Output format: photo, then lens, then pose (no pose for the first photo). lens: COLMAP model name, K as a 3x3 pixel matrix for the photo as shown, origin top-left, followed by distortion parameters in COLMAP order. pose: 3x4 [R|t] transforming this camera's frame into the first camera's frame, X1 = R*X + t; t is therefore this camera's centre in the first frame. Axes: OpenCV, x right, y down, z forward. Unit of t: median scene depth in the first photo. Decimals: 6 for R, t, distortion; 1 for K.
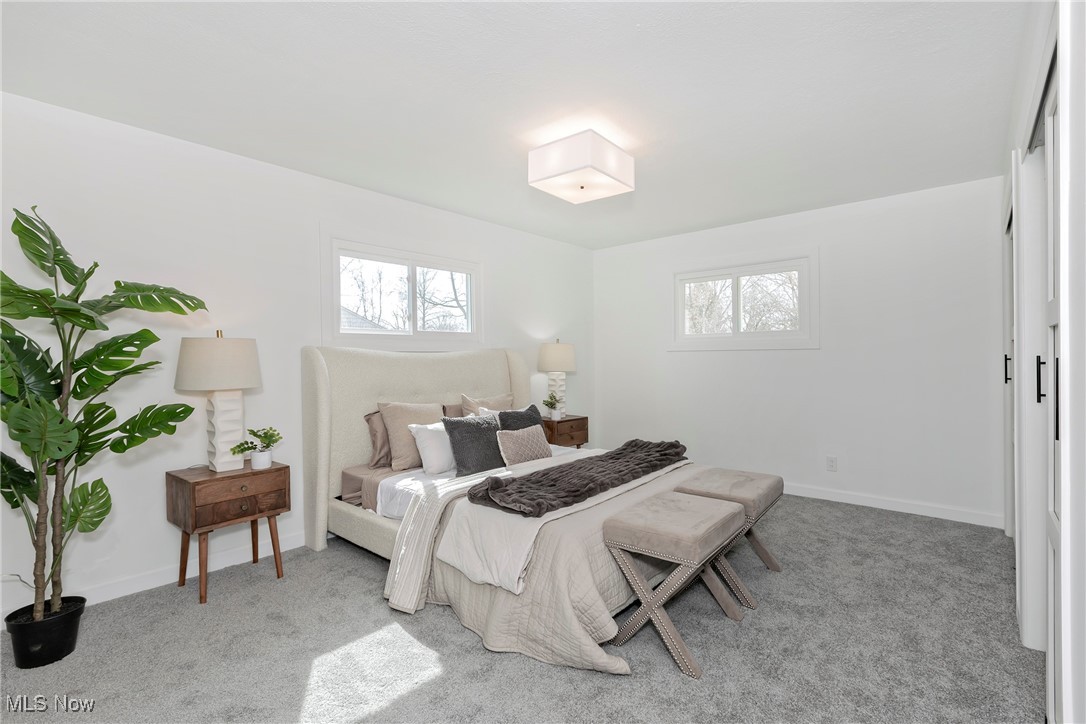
lens RADIAL K [[486.0, 0, 541.9], [0, 486.0, 360.6], [0, 0, 1]] dist [-0.001905, 0.000599]
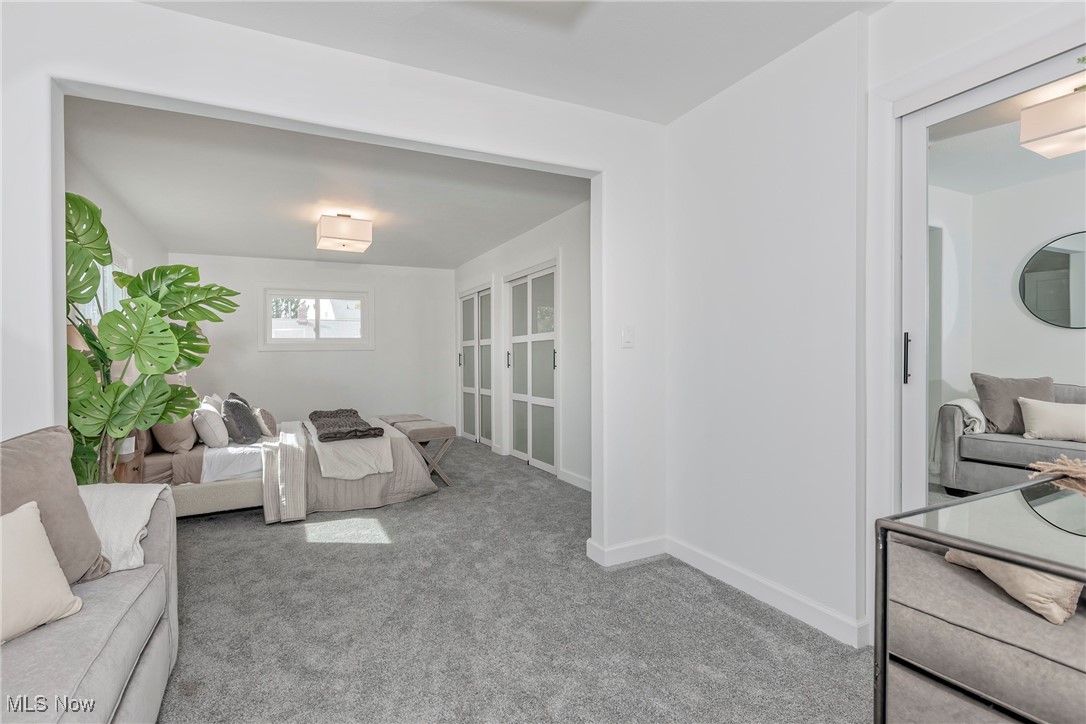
lens RADIAL K [[486.0, 0, 493.1], [0, 486.0, 366.2], [0, 0, 1]] dist [-0.001905, 0.000599]
pose [[0.443755, -0.018733, 0.895952, -1.128785], [0.021428, 0.999717, 0.010290, 0.038880], [-0.895892, 0.014632, 0.444031, -0.159934]]
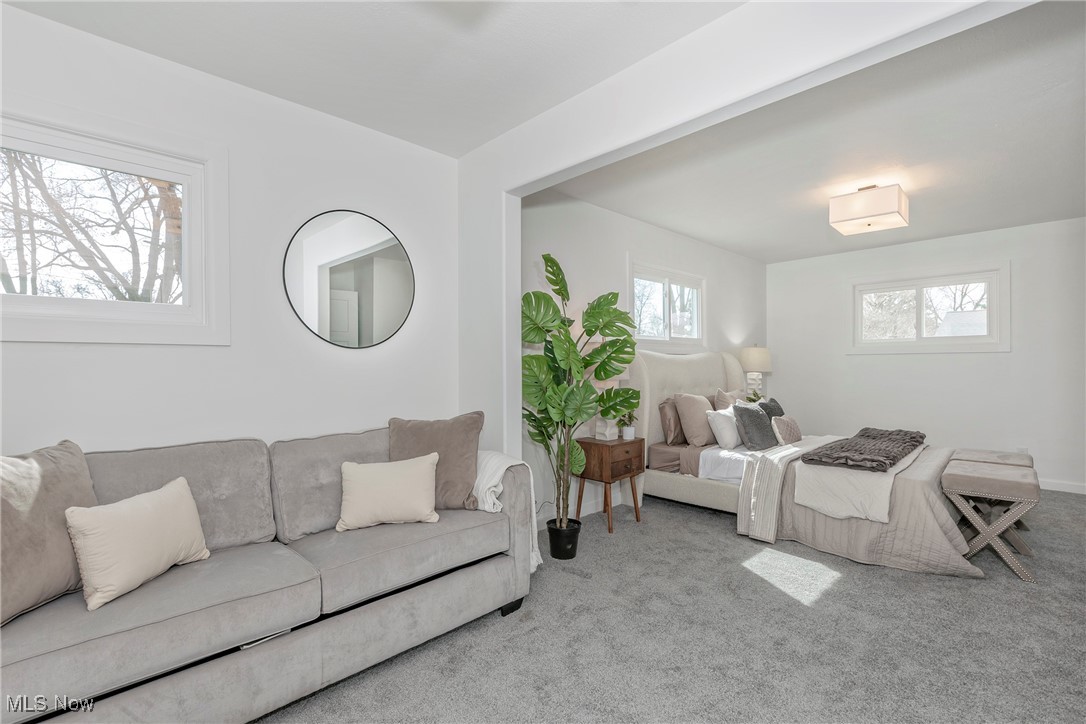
lens RADIAL K [[486.0, 0, 546.7], [0, 486.0, 364.9], [0, 0, 1]] dist [-0.001905, 0.000599]
pose [[0.995599, -0.004918, -0.093583, -0.649726], [0.004153, 0.999956, -0.008364, 0.023337], [0.093620, 0.007938, 0.995576, -0.356441]]
